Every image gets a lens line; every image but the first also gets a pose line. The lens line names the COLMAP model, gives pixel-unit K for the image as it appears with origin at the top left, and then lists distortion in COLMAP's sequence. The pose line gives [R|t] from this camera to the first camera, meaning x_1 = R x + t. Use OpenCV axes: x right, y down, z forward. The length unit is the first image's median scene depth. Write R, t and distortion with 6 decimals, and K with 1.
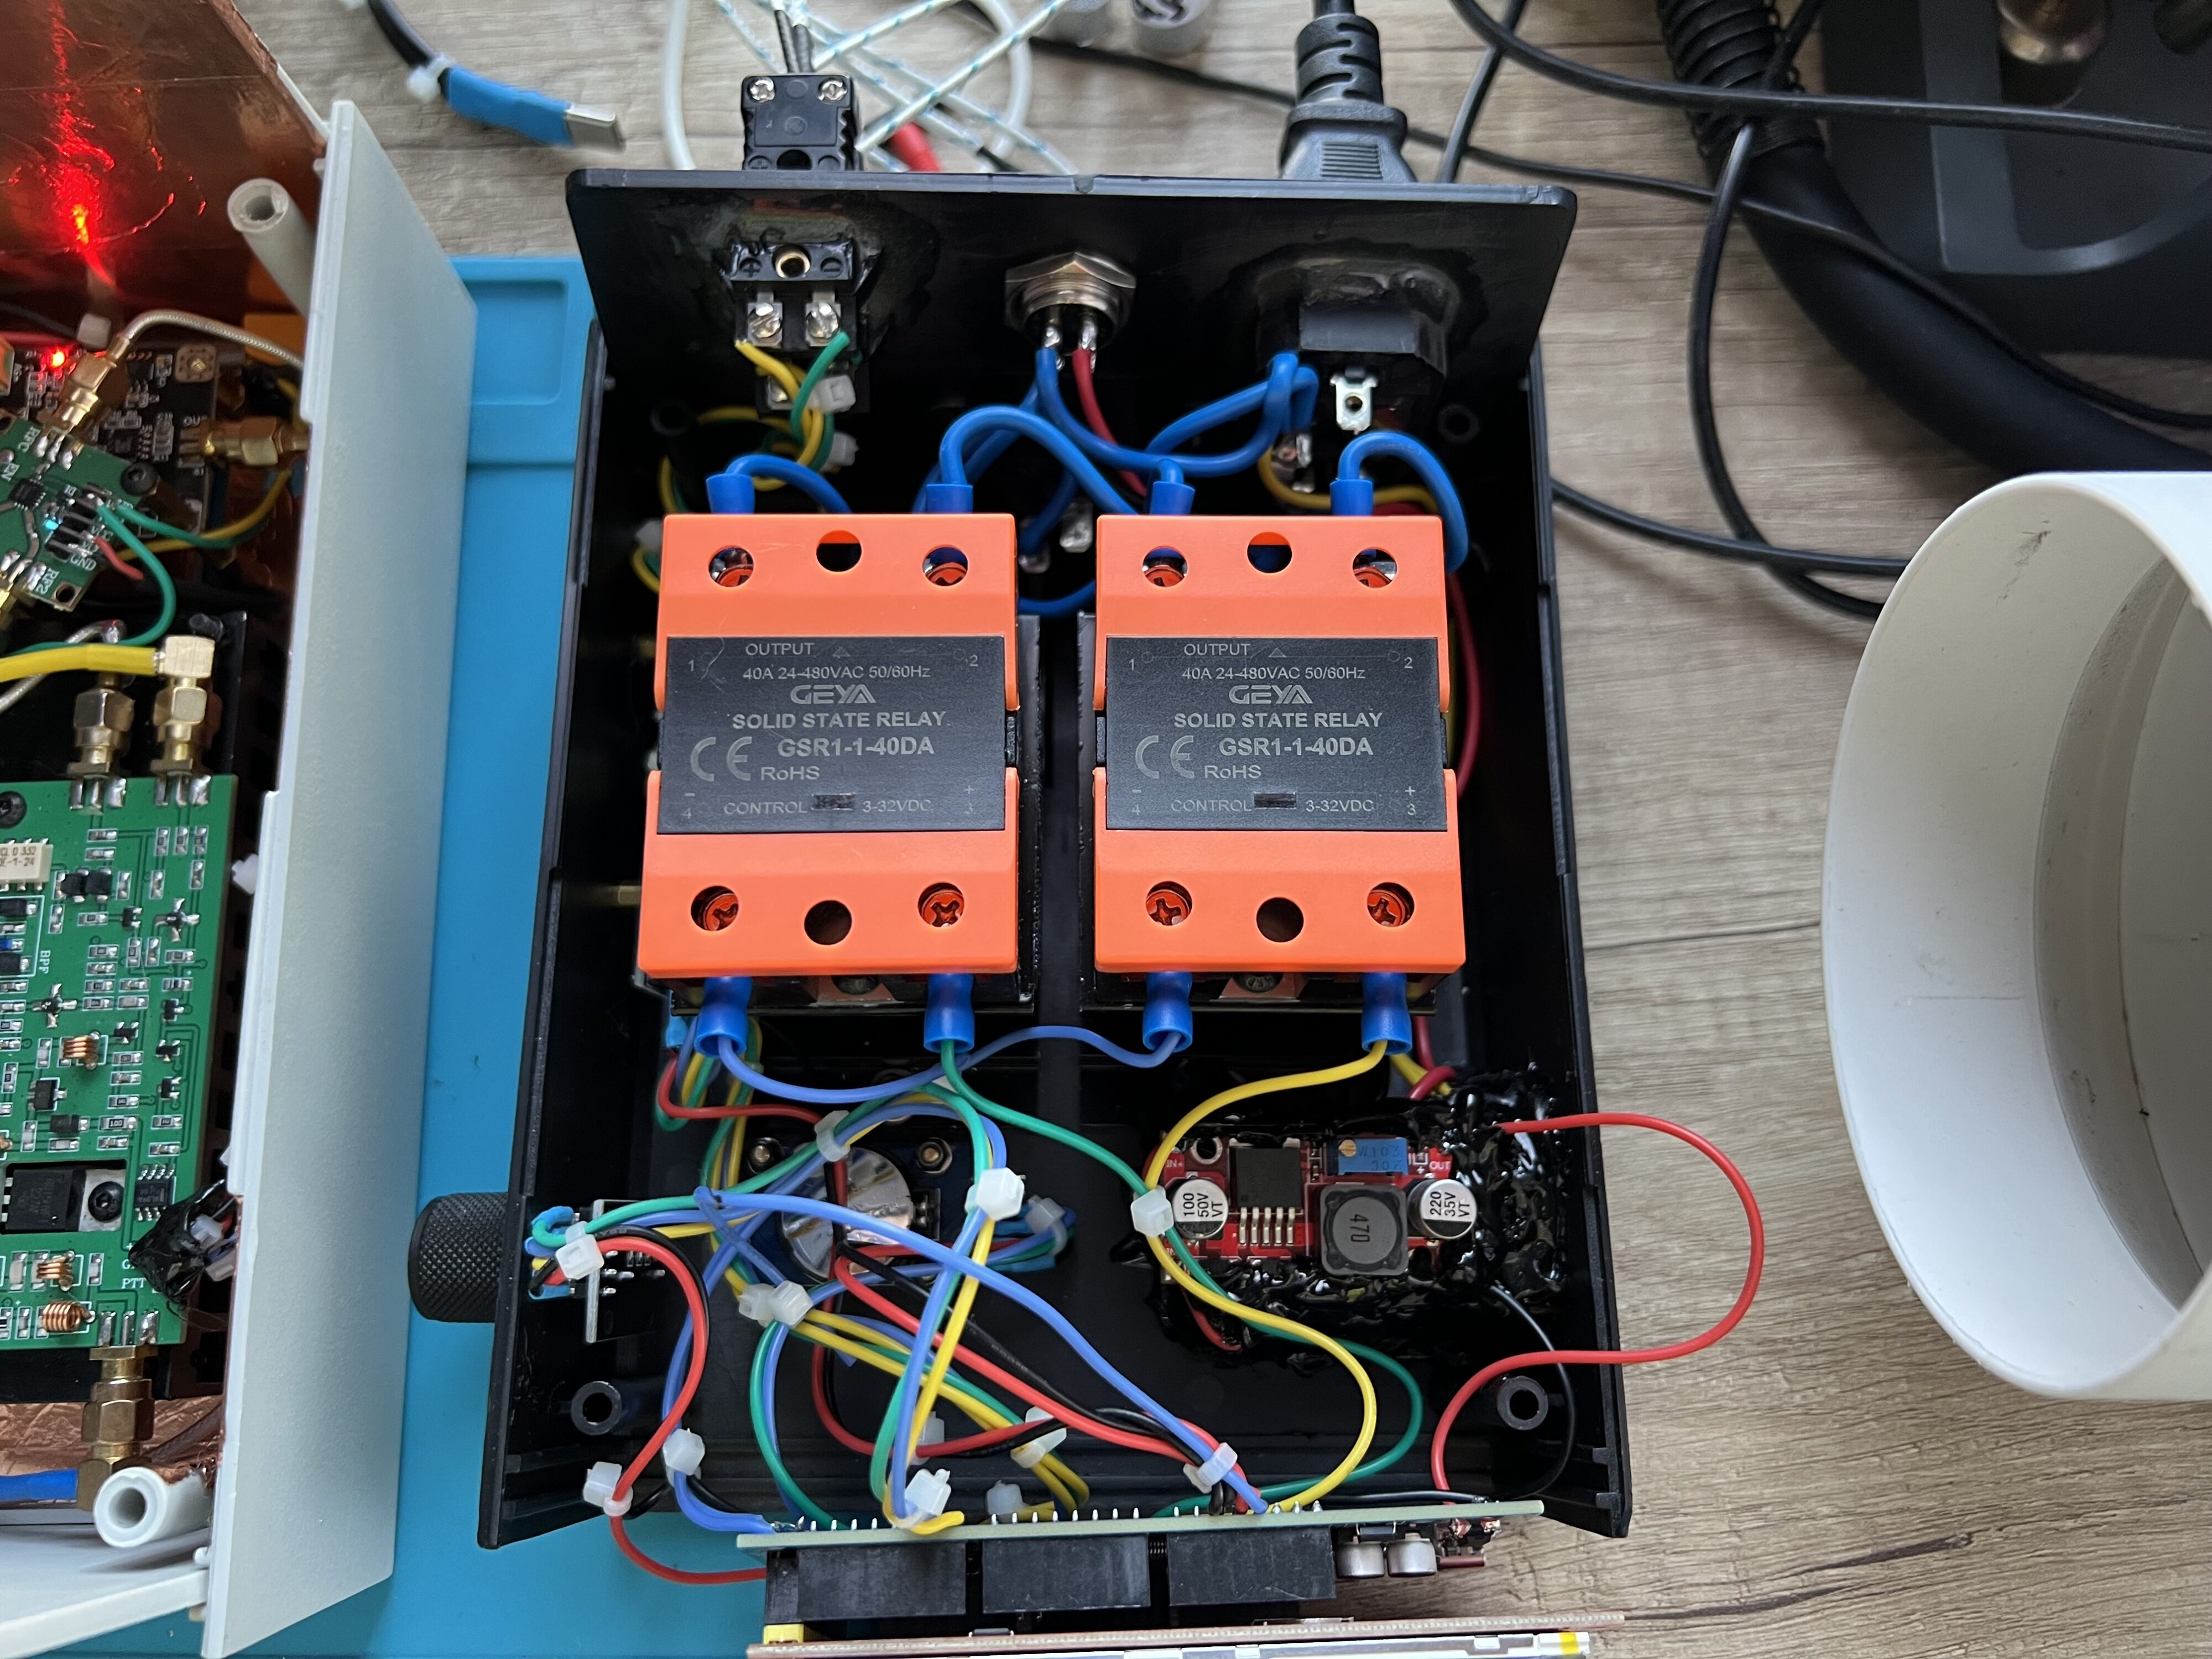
lens RADIAL K [[1724.6, 0, 1106.0], [0, 1724.6, 829.5], [0, 0, 1]] dist [0.005068, -0.010783]
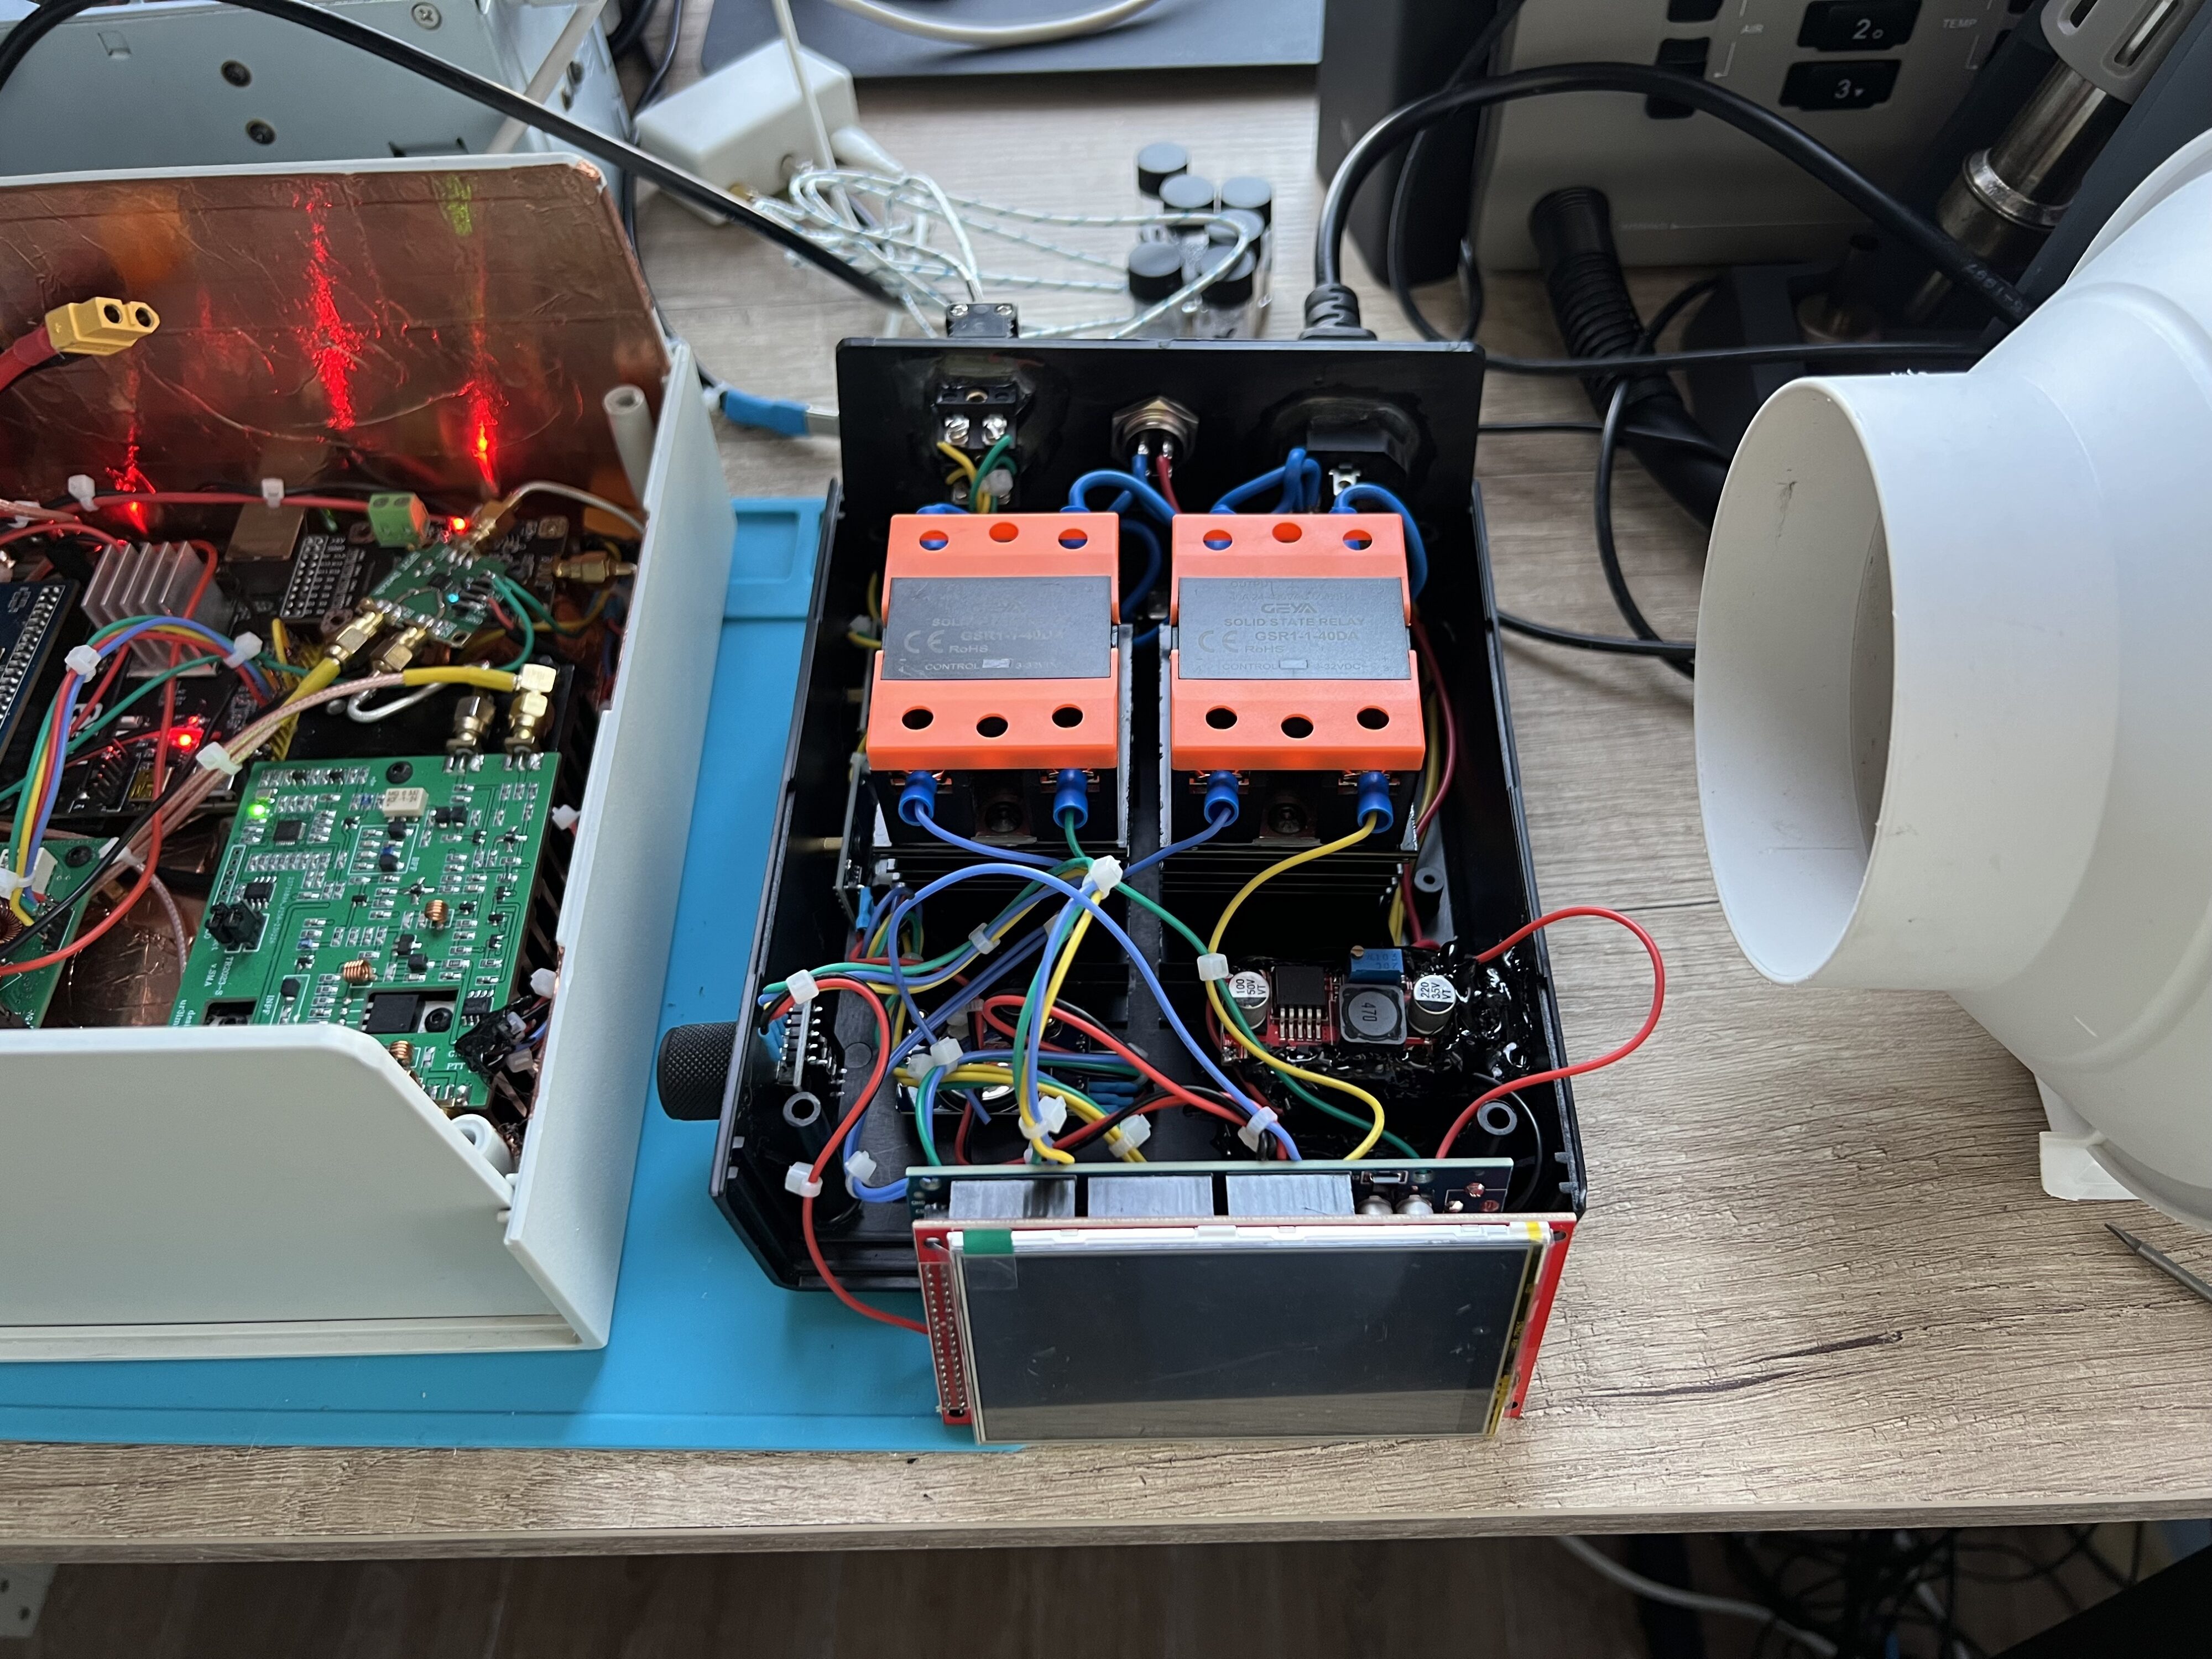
lens RADIAL K [[1697.8, 0, 1106.0], [0, 1697.8, 829.5], [0, 0, 1]] dist [0.021578, -0.003677]
pose [[0.999009, -0.002804, -0.044431, 0.001232], [-0.012414, 0.940889, -0.338488, 0.493001], [0.042754, 0.338704, 0.939921, -0.265803]]
